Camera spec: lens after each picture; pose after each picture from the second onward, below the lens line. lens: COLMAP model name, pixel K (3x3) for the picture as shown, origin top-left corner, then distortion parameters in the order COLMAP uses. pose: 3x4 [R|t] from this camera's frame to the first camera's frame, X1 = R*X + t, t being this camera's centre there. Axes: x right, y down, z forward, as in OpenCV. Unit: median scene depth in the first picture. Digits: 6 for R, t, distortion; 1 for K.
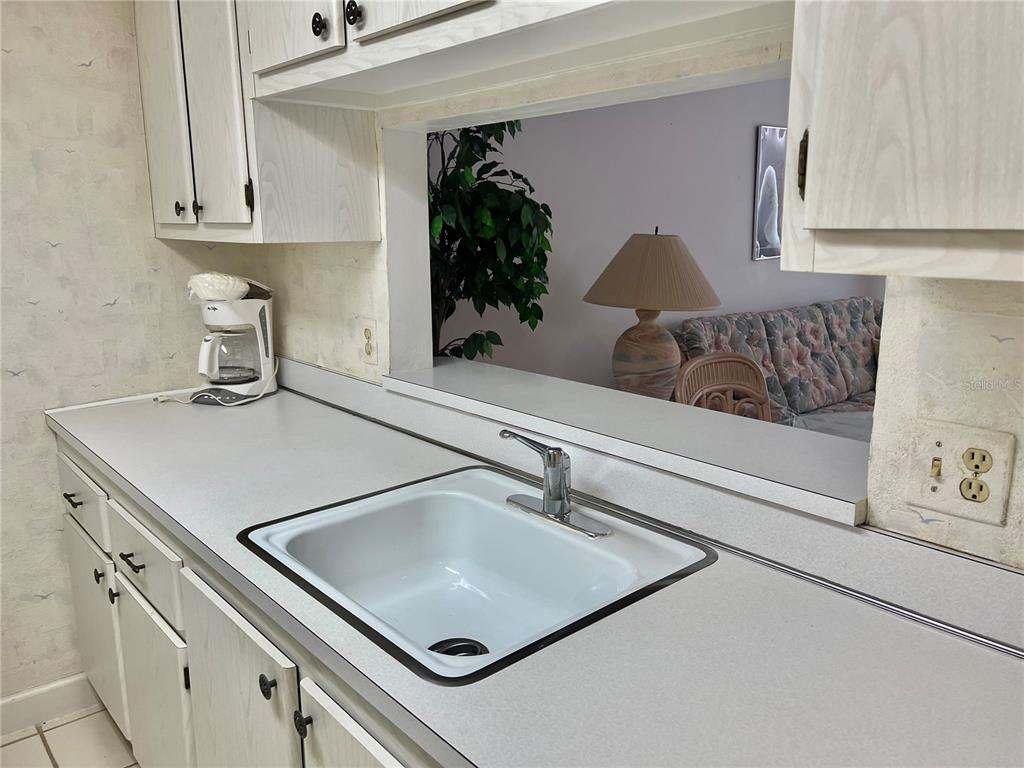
lens RADIAL K [[788.4, 0, 510.5], [0, 788.4, 387.2], [0, 0, 1]] dist [0.064620, -0.096867]
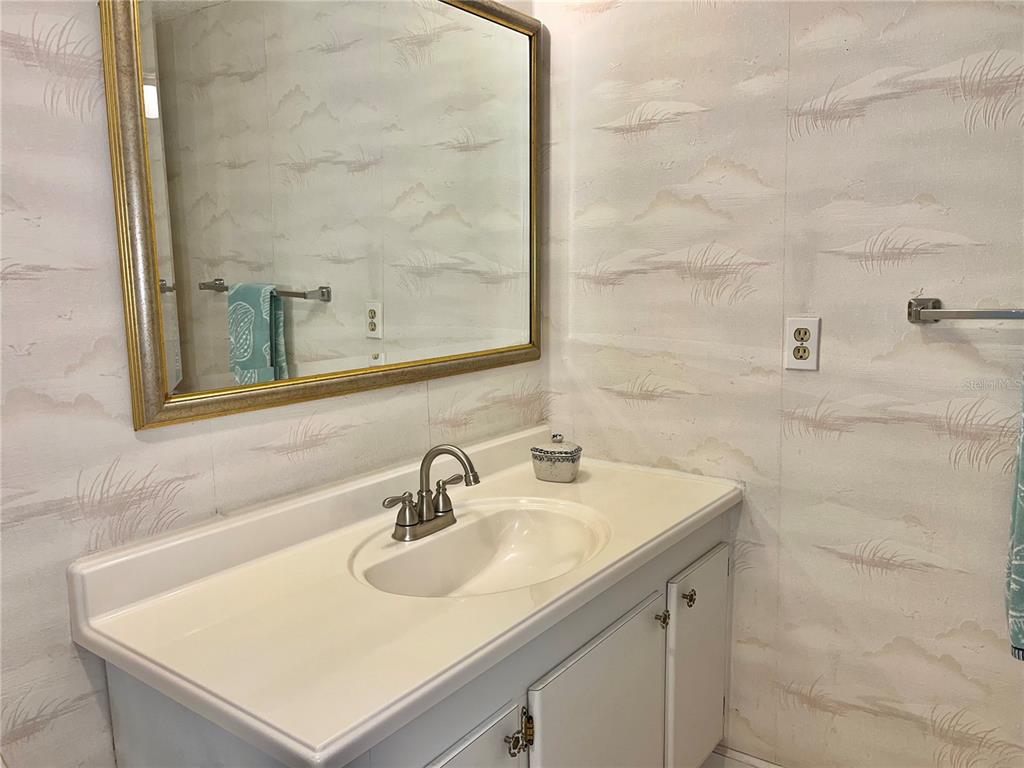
lens RADIAL K [[788.4, 0, 513.9], [0, 788.4, 389.9], [0, 0, 1]] dist [0.064620, -0.096867]
pose [[0.980286, -0.033130, 0.194787, -0.414962], [0.045575, 0.997172, -0.059756, 0.293306], [-0.192257, 0.067455, 0.979024, -0.638191]]
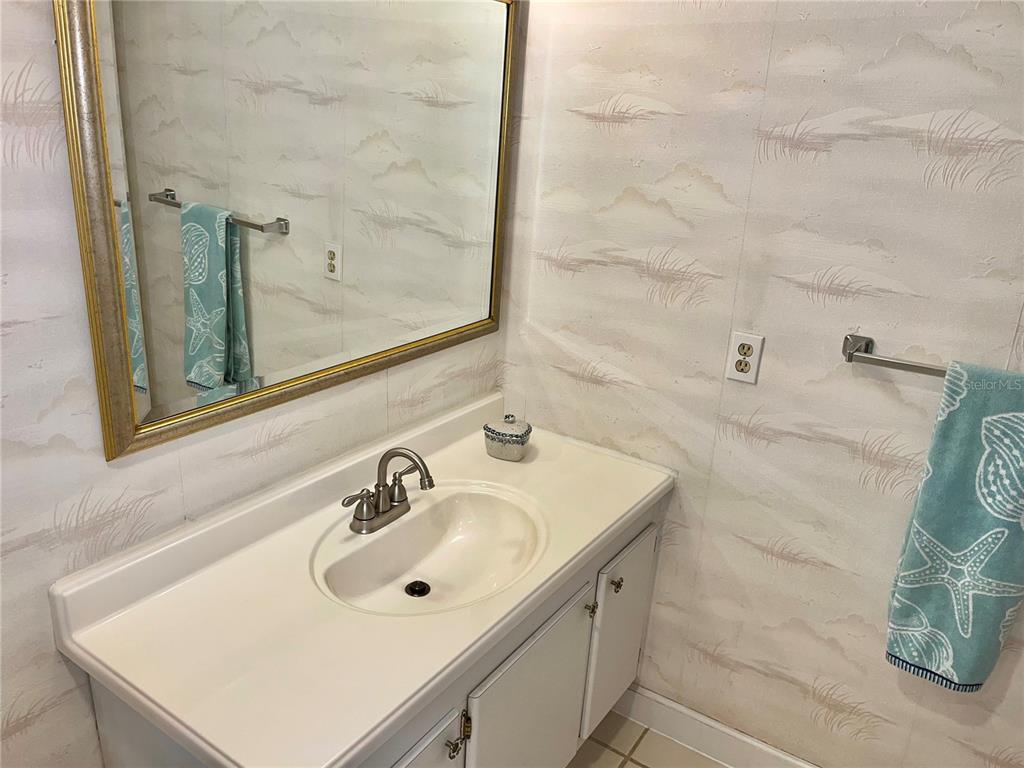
lens RADIAL K [[788.4, 0, 516.3], [0, 788.4, 390.8], [0, 0, 1]] dist [0.064620, -0.096867]
pose [[0.967472, -0.017860, 0.252349, -0.434653], [-0.018528, 0.989824, 0.141087, -0.071855], [-0.252300, -0.141173, 0.957295, -0.707708]]
